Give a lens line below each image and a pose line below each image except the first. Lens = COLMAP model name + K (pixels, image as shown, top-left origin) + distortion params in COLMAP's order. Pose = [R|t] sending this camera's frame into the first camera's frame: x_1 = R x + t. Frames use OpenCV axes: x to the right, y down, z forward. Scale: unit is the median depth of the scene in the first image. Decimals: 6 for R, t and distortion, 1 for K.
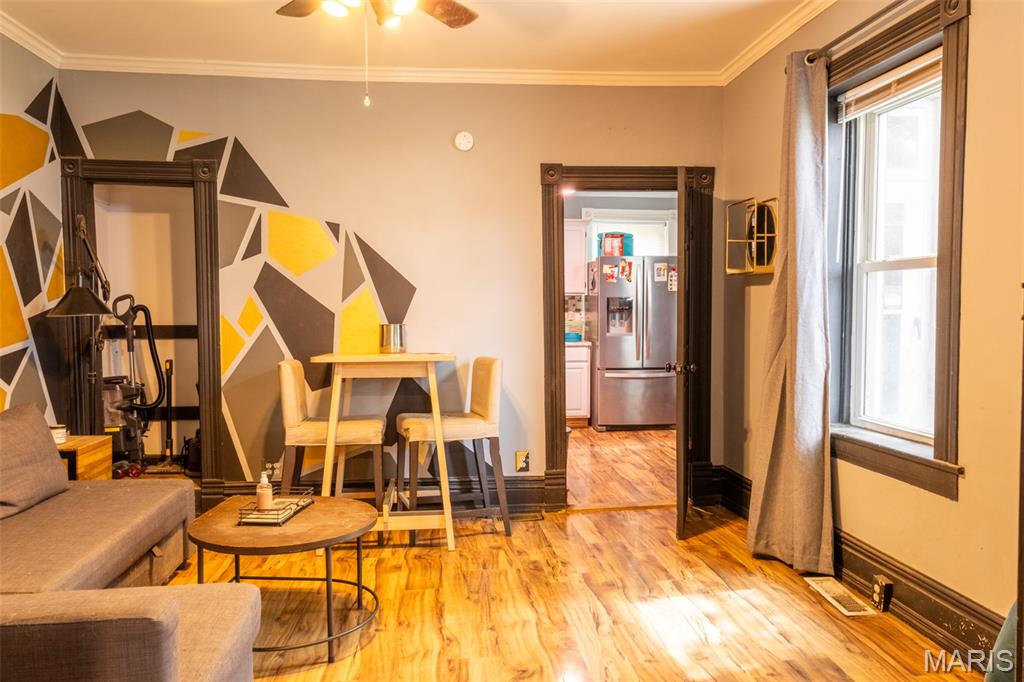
lens RADIAL K [[759.3, 0, 511.4], [0, 759.3, 340.2], [0, 0, 1]] dist [0.005104, 0.011818]
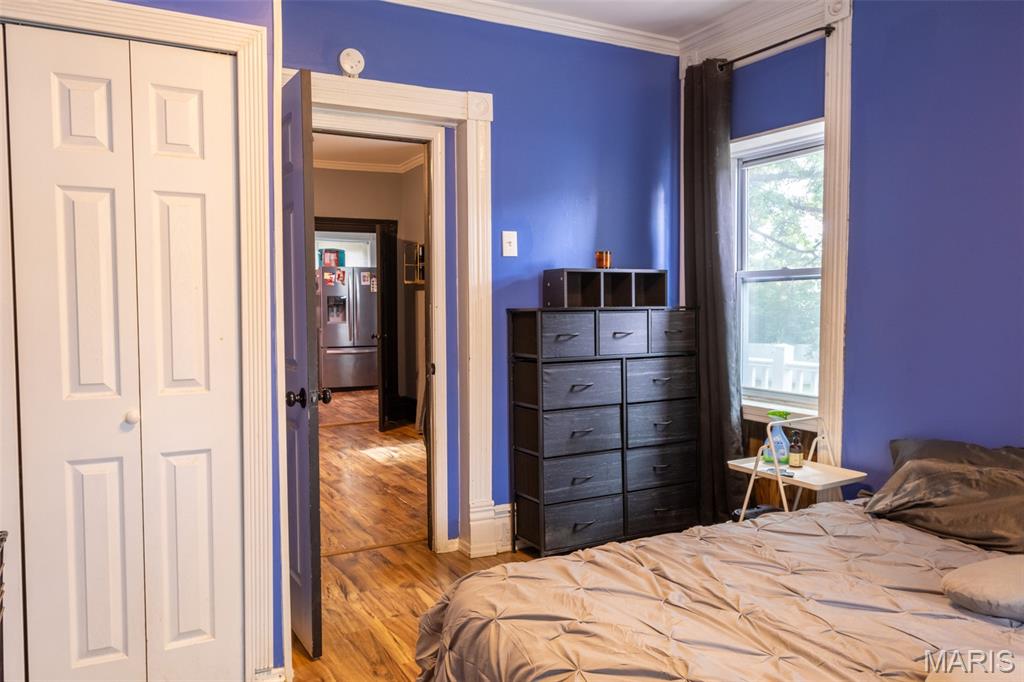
lens RADIAL K [[759.3, 0, 510.2], [0, 759.3, 338.4], [0, 0, 1]] dist [0.005104, 0.011818]
pose [[0.925986, -0.016650, 0.377191, -0.092591], [0.016244, 0.999859, 0.004258, 0.021374], [-0.377209, 0.002184, 0.926126, -0.429175]]
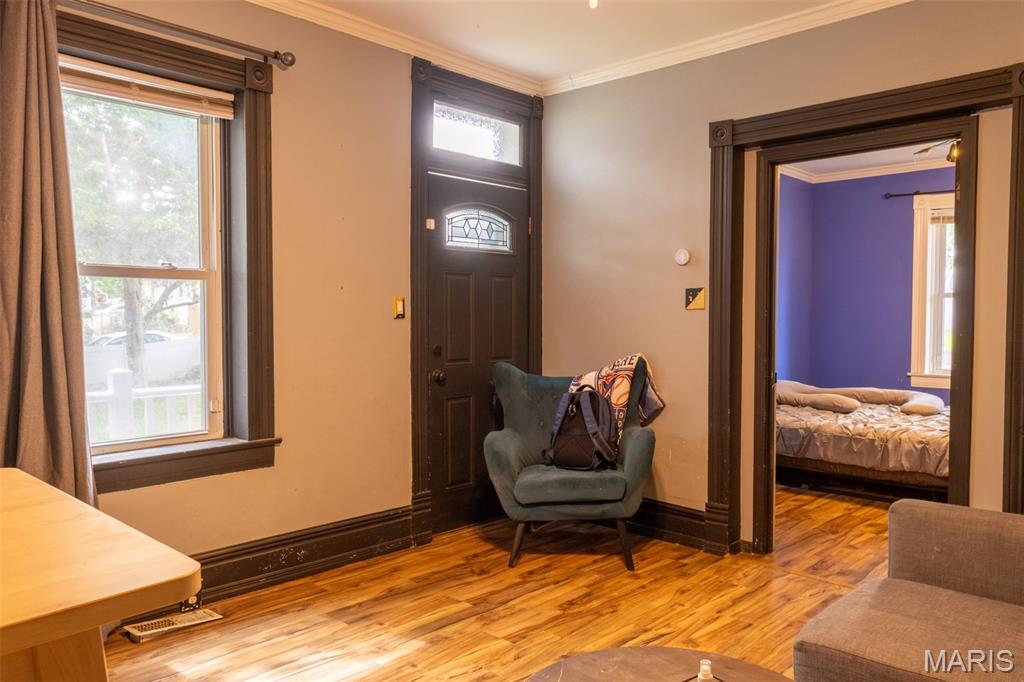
lens RADIAL K [[759.3, 0, 512.5], [0, 759.3, 342.8], [0, 0, 1]] dist [0.005104, 0.011818]
pose [[-0.649299, -0.022862, 0.760190, -0.240391], [0.035348, 0.997561, 0.060192, -0.022341], [-0.759712, 0.065954, -0.646907, 0.554974]]
